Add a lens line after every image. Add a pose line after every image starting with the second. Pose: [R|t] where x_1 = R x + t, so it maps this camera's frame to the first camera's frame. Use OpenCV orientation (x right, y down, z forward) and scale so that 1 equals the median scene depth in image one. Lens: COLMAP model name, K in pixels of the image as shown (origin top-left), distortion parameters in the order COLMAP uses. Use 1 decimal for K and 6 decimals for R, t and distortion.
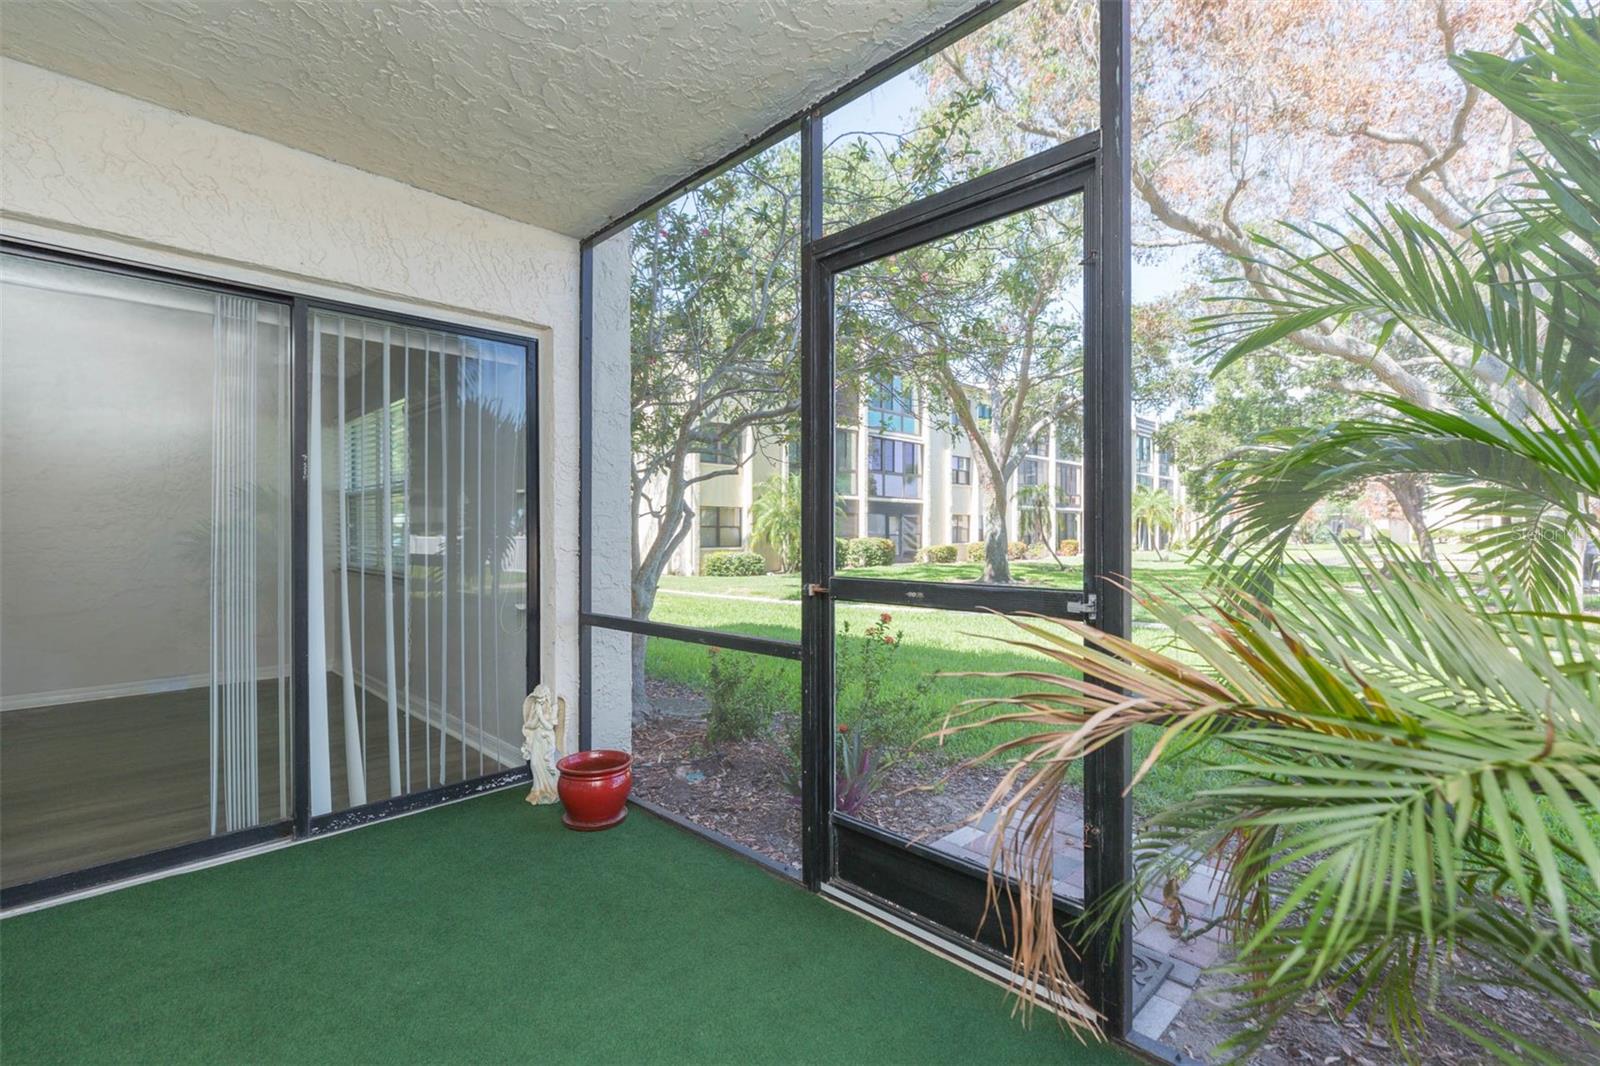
lens RADIAL K [[724.4, 0, 801.3], [0, 724.4, 531.9], [0, 0, 1]] dist [0.003268, -0.000573]
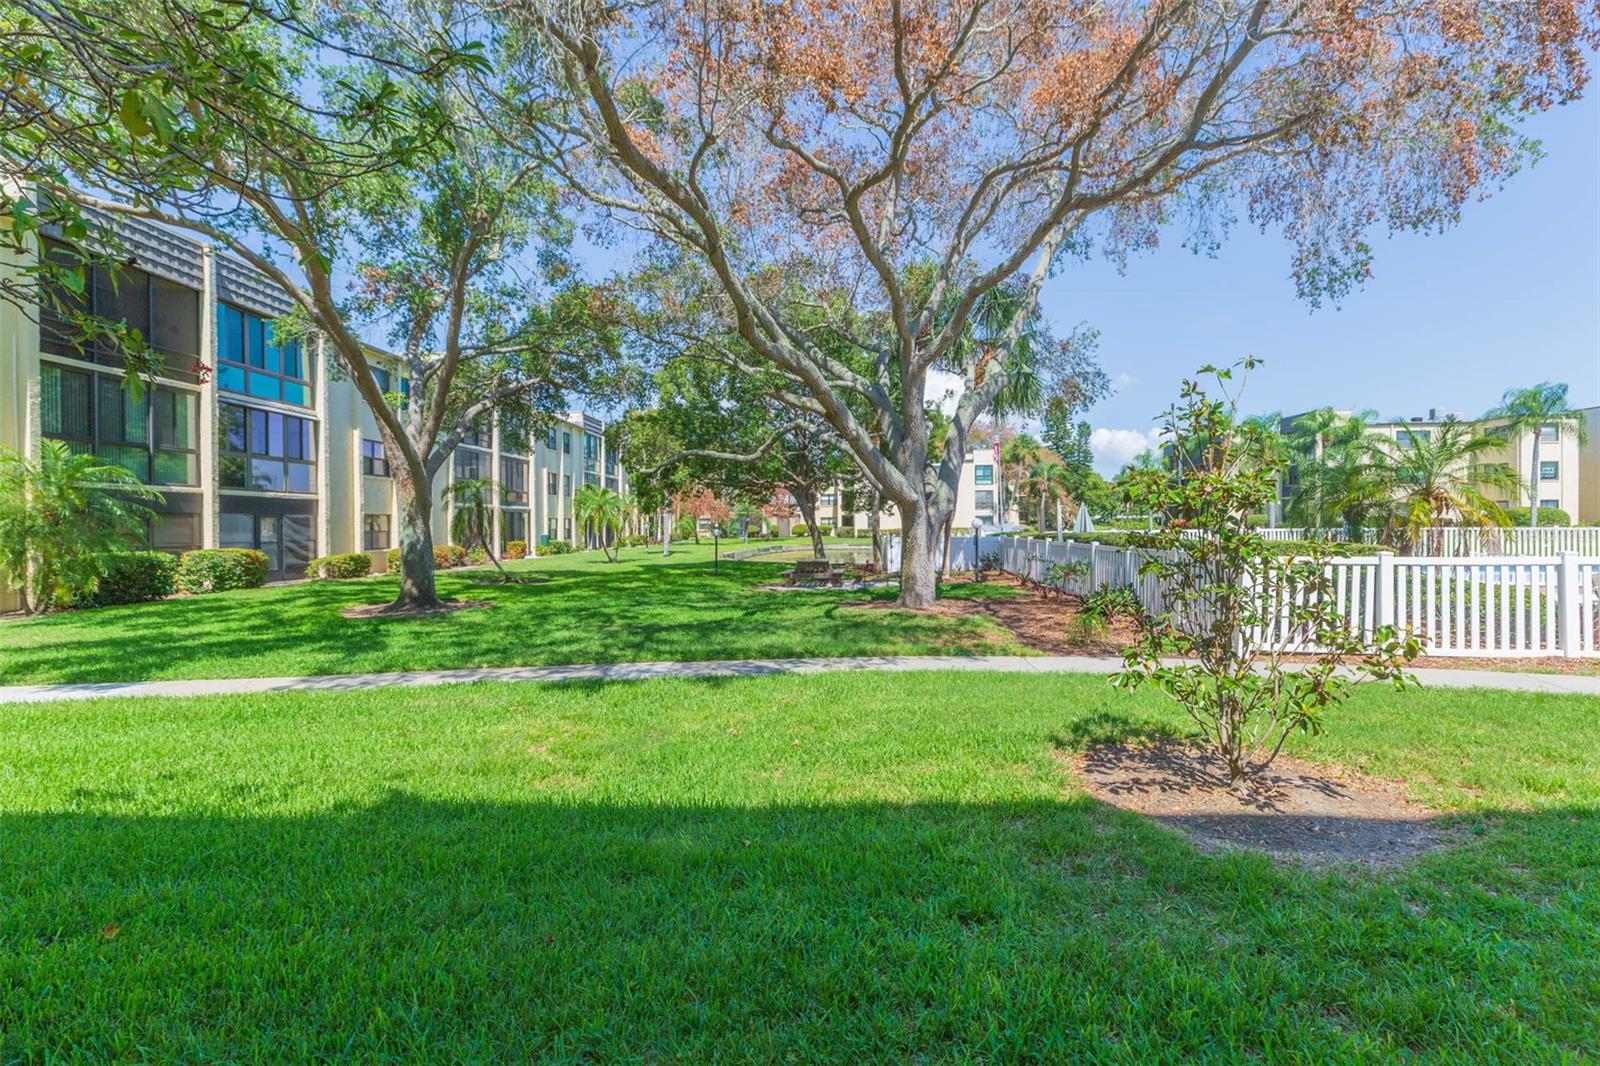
lens RADIAL K [[724.4, 0, 799.5], [0, 724.4, 527.3], [0, 0, 1]] dist [0.003268, -0.000573]
pose [[0.749374, -0.005953, 0.662120, 0.047072], [0.004421, 0.999982, 0.003986, -0.012027], [-0.662132, -0.000060, 0.749387, 0.113864]]
